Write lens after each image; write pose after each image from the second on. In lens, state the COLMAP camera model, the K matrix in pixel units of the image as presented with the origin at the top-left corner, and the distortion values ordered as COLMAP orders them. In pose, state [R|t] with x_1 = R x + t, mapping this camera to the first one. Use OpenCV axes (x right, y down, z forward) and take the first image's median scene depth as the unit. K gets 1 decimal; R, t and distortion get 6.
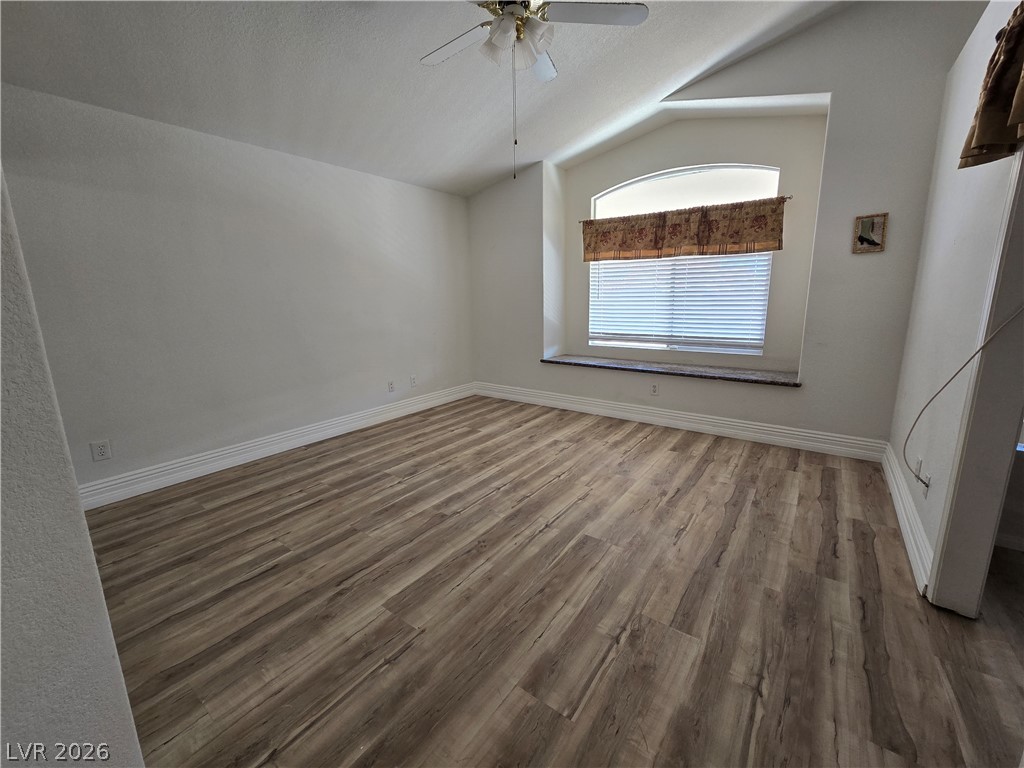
lens RADIAL K [[418.2, 0, 507.6], [0, 418.2, 381.3], [0, 0, 1]] dist [-0.005224, 0.001283]
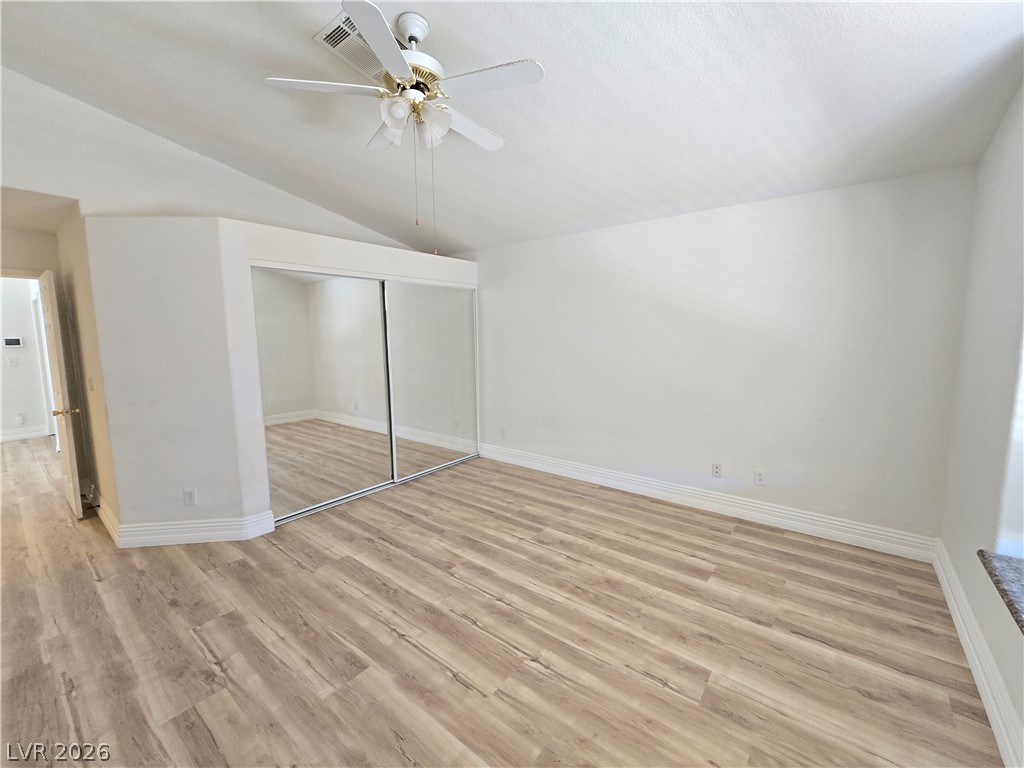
lens RADIAL K [[418.2, 0, 507.5], [0, 418.2, 381.6], [0, 0, 1]] dist [-0.005224, 0.001283]
pose [[-0.028534, 0.139442, -0.989819, 0.704696], [-0.190175, 0.971379, 0.142326, -0.272672], [0.981335, 0.192300, -0.001198, 0.887175]]
